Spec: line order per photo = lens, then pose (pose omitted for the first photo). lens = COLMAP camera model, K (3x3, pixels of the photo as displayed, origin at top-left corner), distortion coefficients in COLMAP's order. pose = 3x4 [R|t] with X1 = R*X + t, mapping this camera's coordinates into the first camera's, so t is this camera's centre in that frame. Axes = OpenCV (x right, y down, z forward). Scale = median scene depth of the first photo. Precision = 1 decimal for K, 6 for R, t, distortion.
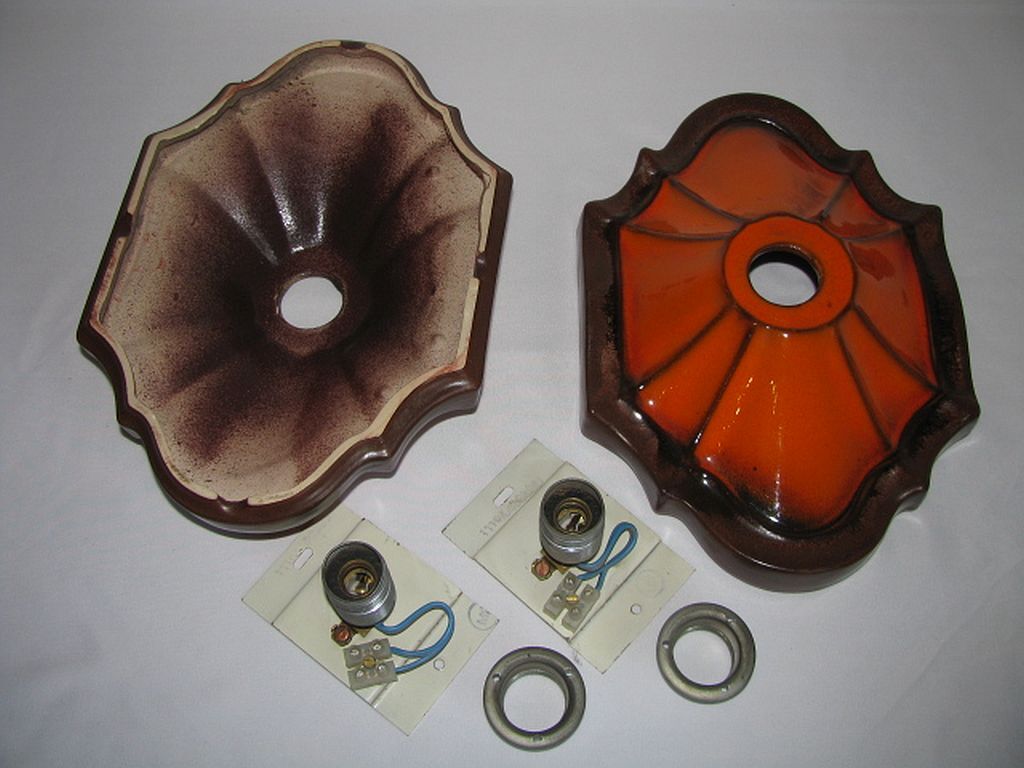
lens RADIAL K [[1058.2, 0, 512.0], [0, 1058.2, 384.0], [0, 0, 1]] dist [-0.223908, 0.221532]
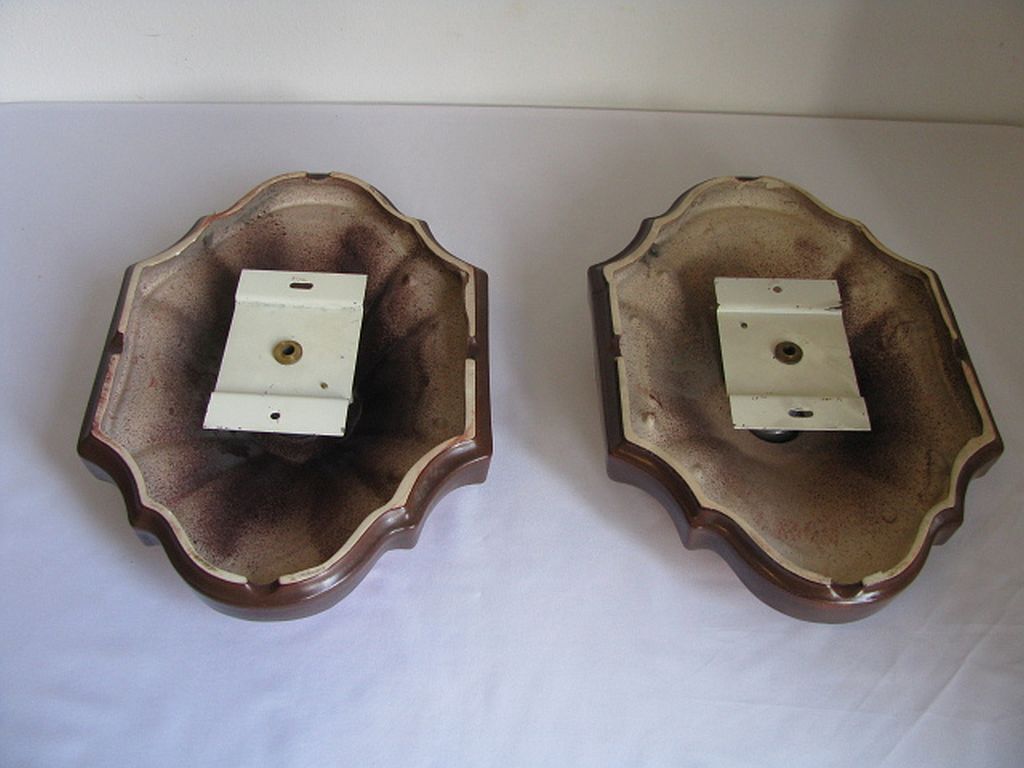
lens RADIAL K [[1058.2, 0, 512.0], [0, 1058.2, 384.0], [0, 0, 1]] dist [-0.223908, 0.221532]
pose [[0.987636, -0.100074, 0.120666, -0.116734], [0.124578, 0.968275, -0.216621, 0.146186], [-0.095160, 0.228975, 0.968770, -0.006120]]
